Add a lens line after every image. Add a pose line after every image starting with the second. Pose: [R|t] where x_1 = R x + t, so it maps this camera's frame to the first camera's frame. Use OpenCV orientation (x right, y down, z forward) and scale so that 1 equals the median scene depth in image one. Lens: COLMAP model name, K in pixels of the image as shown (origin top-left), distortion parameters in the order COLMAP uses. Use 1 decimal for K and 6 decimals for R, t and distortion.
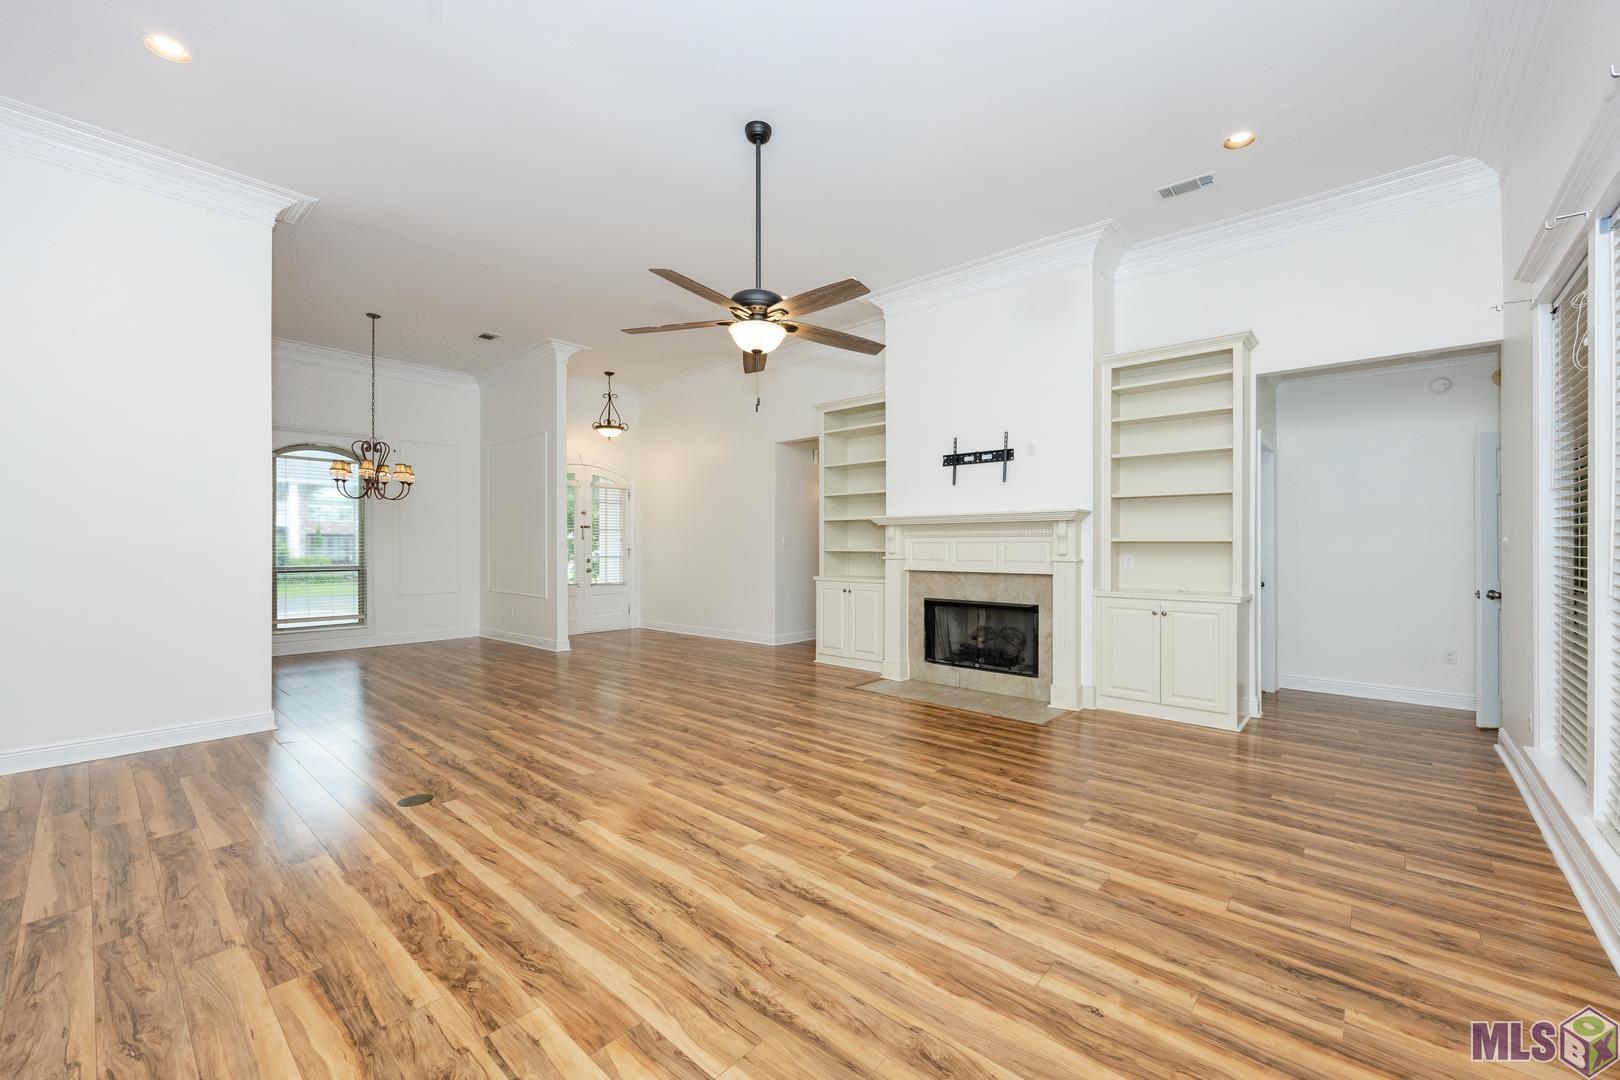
lens RADIAL K [[632.7, 0, 844.0], [0, 632.7, 541.7], [0, 0, 1]] dist [-0.000070, -0.000972]
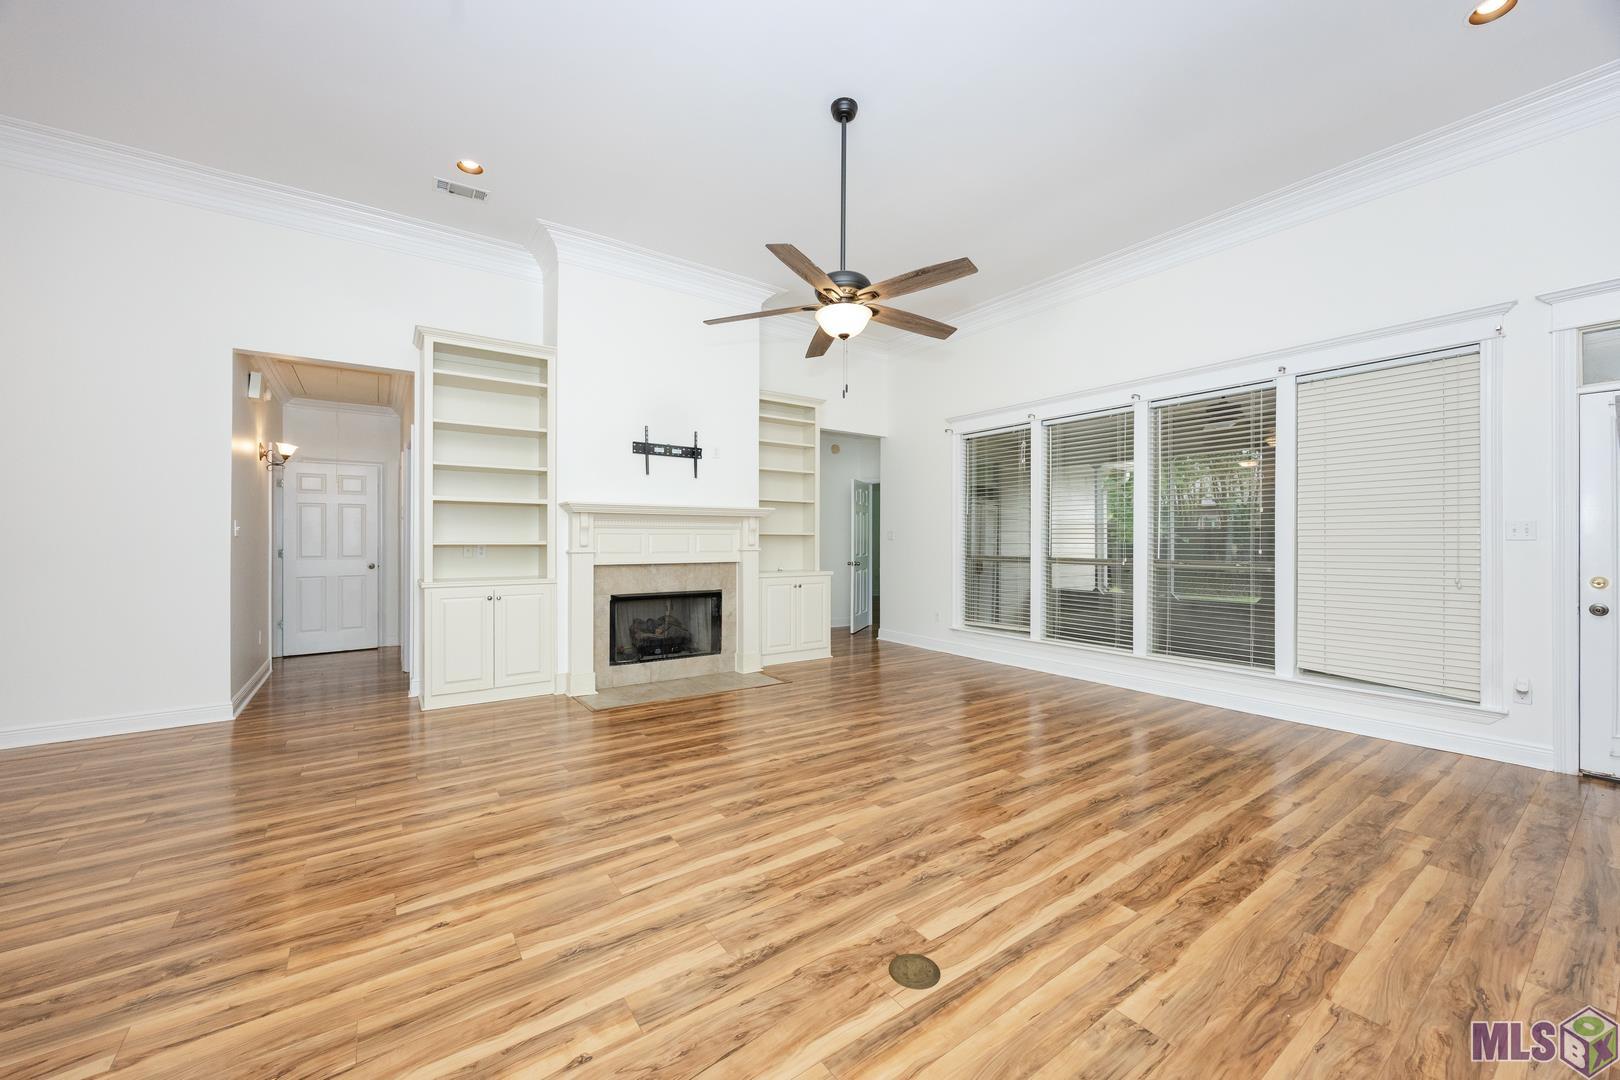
lens RADIAL K [[632.7, 0, 798.6], [0, 632.7, 541.5], [0, 0, 1]] dist [-0.000070, -0.000972]
pose [[0.246893, -0.001553, 0.969042, -1.019039], [-0.007200, 0.999968, 0.003437, 0.011053], [-0.969016, -0.007825, 0.246873, 0.775212]]
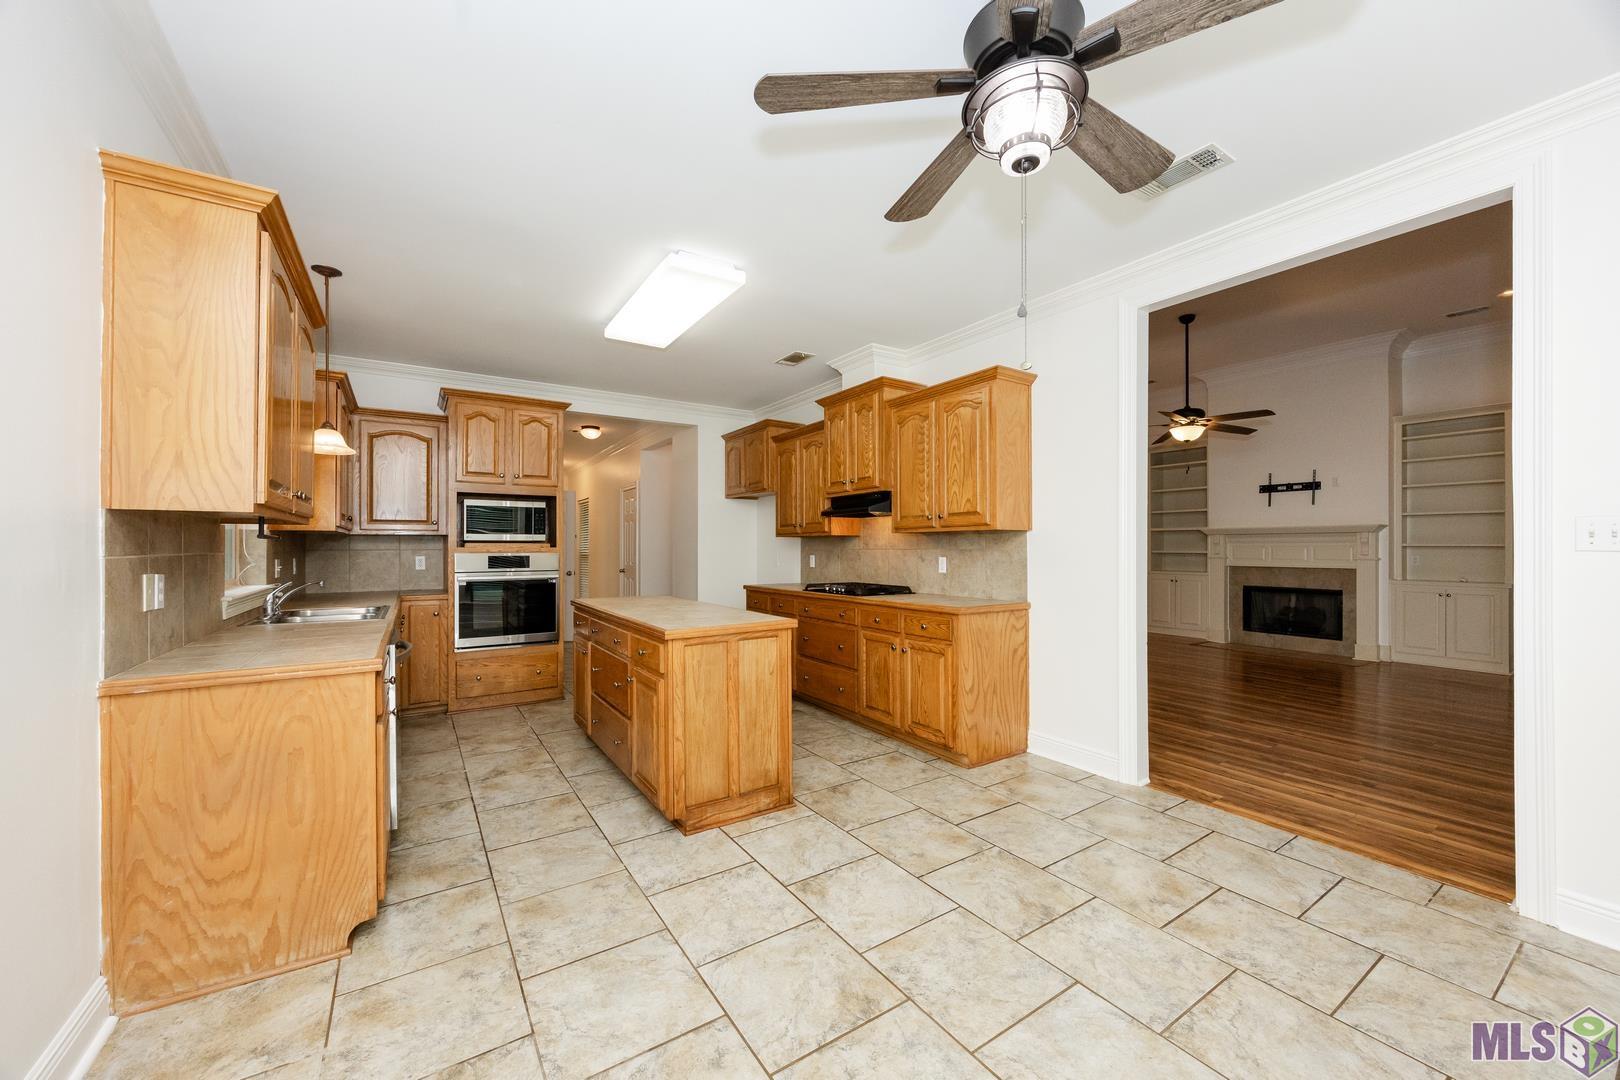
lens RADIAL K [[673.7, 0, 835.3], [0, 673.7, 545.2], [0, 0, 1]] dist [-0.002675, -0.000379]
pose [[0.975759, -0.002514, -0.218834, -0.649662], [0.003653, 0.999982, 0.004800, -0.018746], [0.218818, -0.005483, 0.975750, -1.005659]]
